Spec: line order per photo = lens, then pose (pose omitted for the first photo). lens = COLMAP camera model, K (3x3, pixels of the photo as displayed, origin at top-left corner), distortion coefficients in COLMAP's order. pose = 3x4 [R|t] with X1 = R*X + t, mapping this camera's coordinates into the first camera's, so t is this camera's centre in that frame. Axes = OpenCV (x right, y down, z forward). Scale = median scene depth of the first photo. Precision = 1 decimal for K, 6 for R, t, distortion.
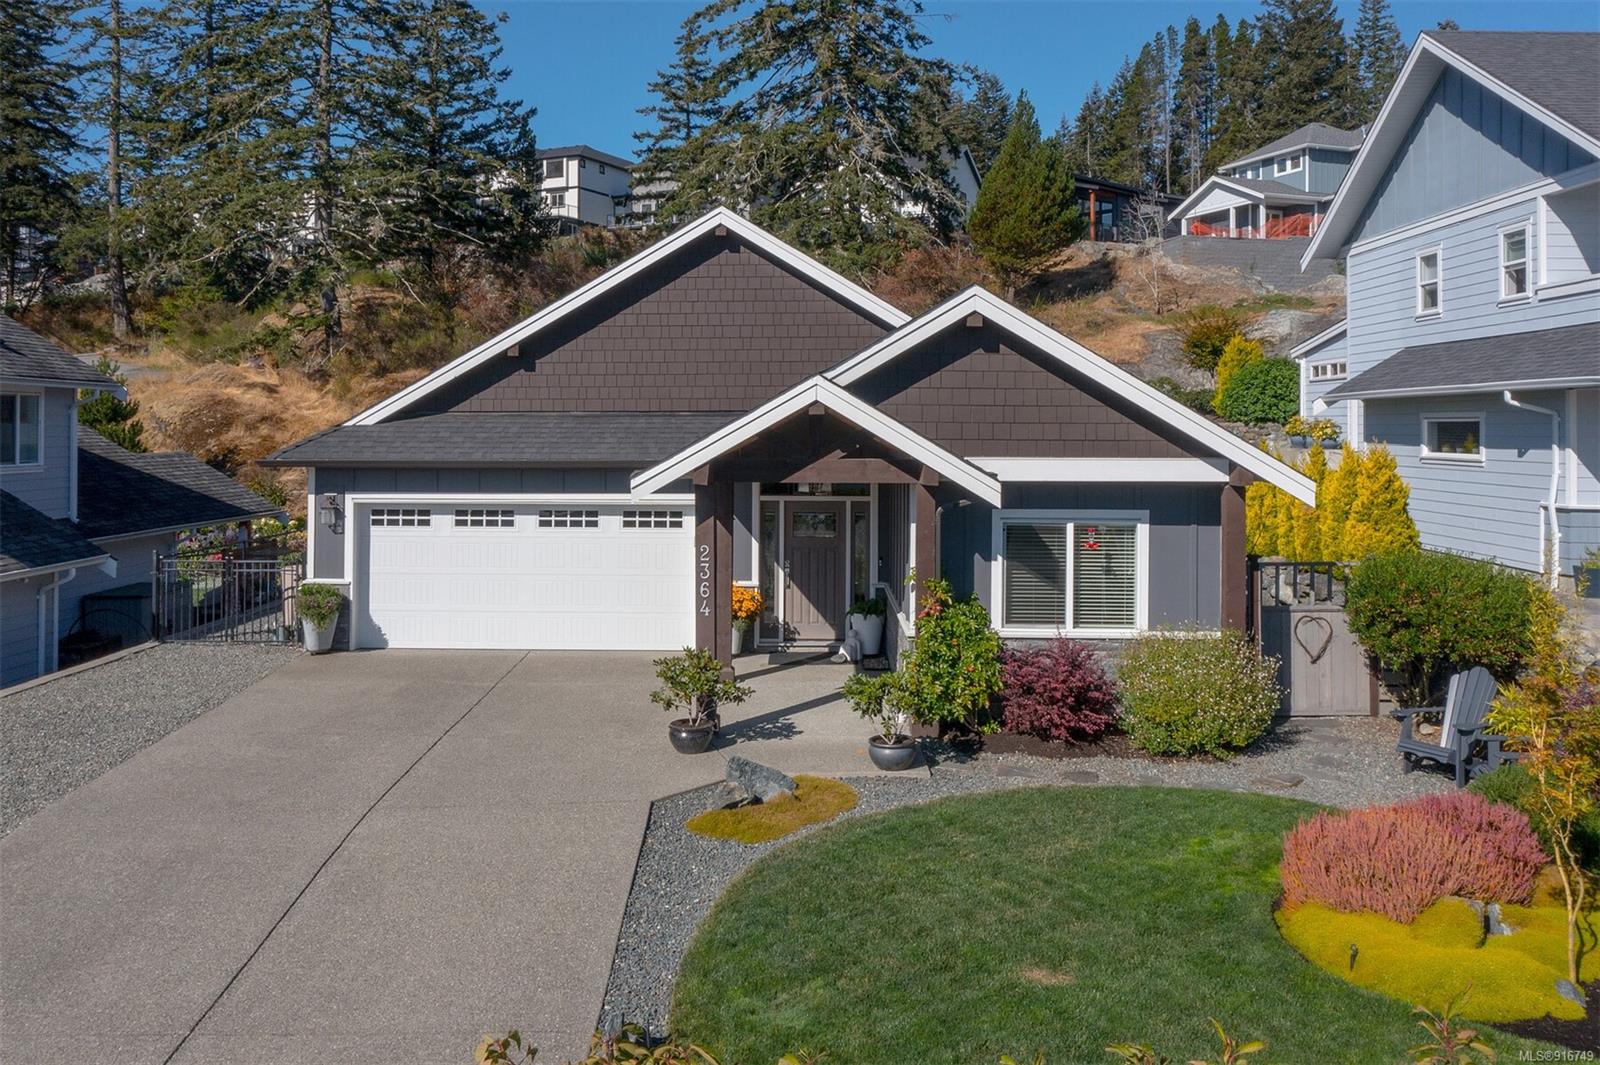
lens RADIAL K [[1274.4, 0, 799.4], [0, 1274.4, 528.1], [0, 0, 1]] dist [-0.004256, 0.003587]
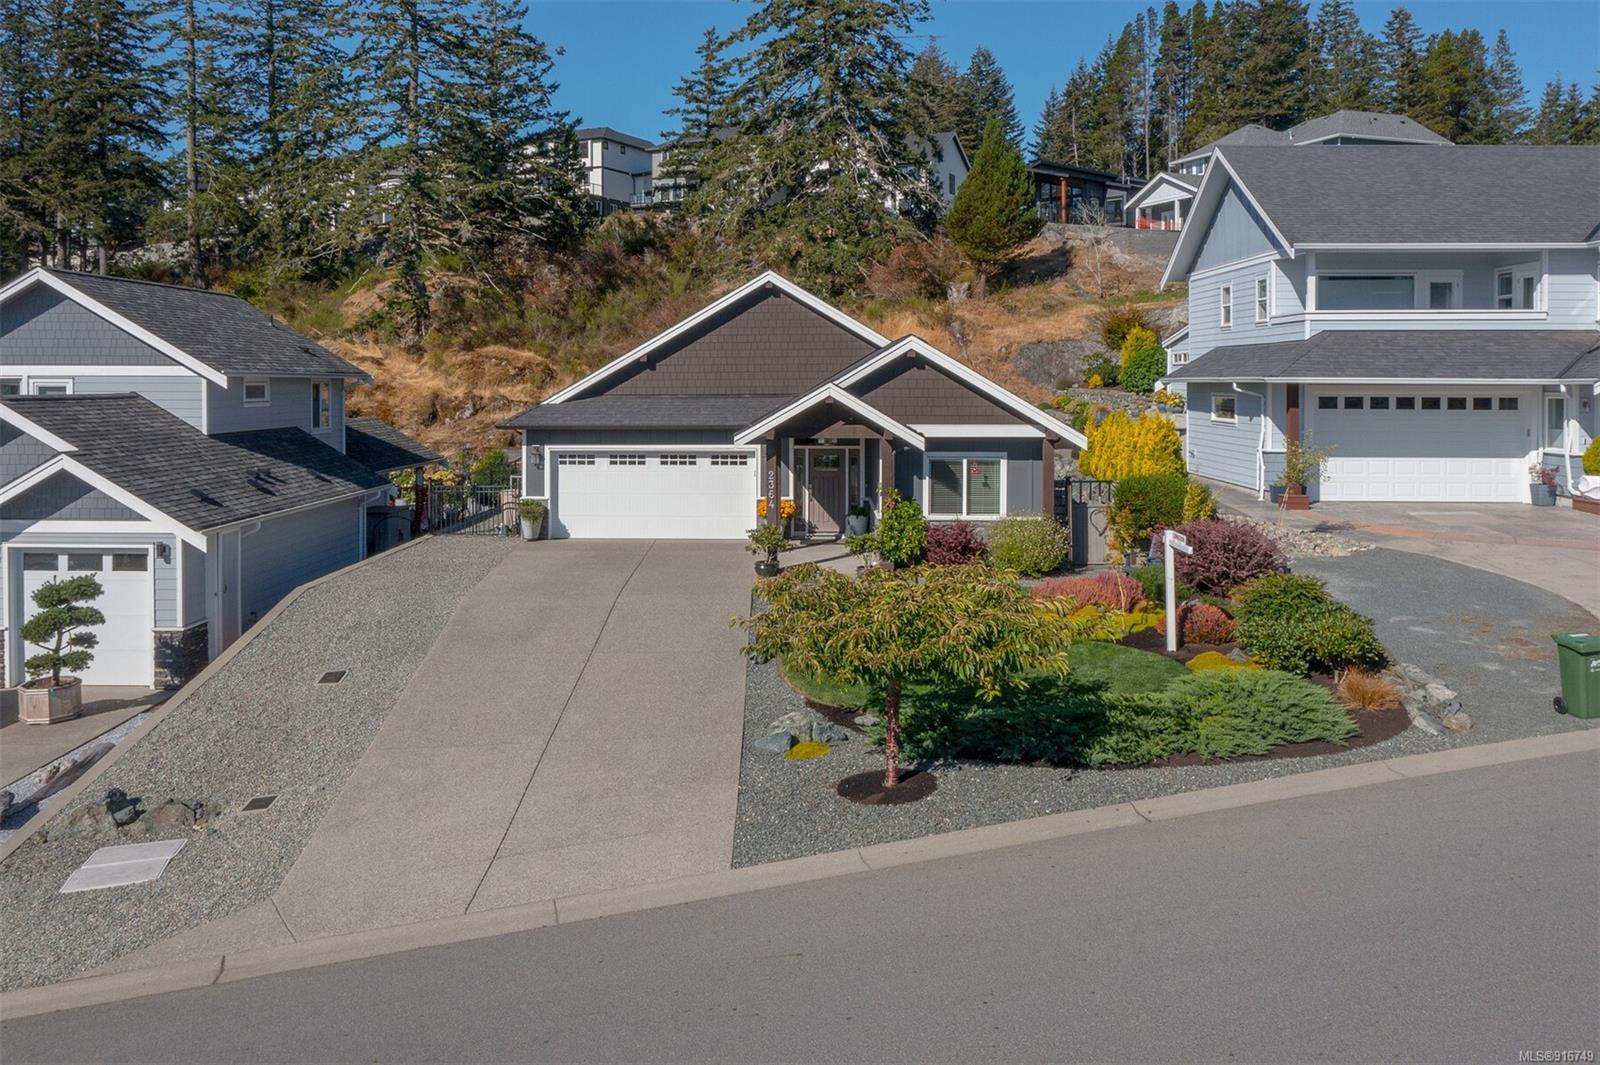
lens RADIAL K [[1274.4, 0, 784.3], [0, 1274.4, 481.7], [0, 0, 1]] dist [-0.004256, 0.003587]
pose [[0.999910, -0.002593, -0.013152, -0.007708], [0.002597, 0.999997, 0.000291, 0.007526], [0.013152, -0.000325, 0.999913, -0.237249]]
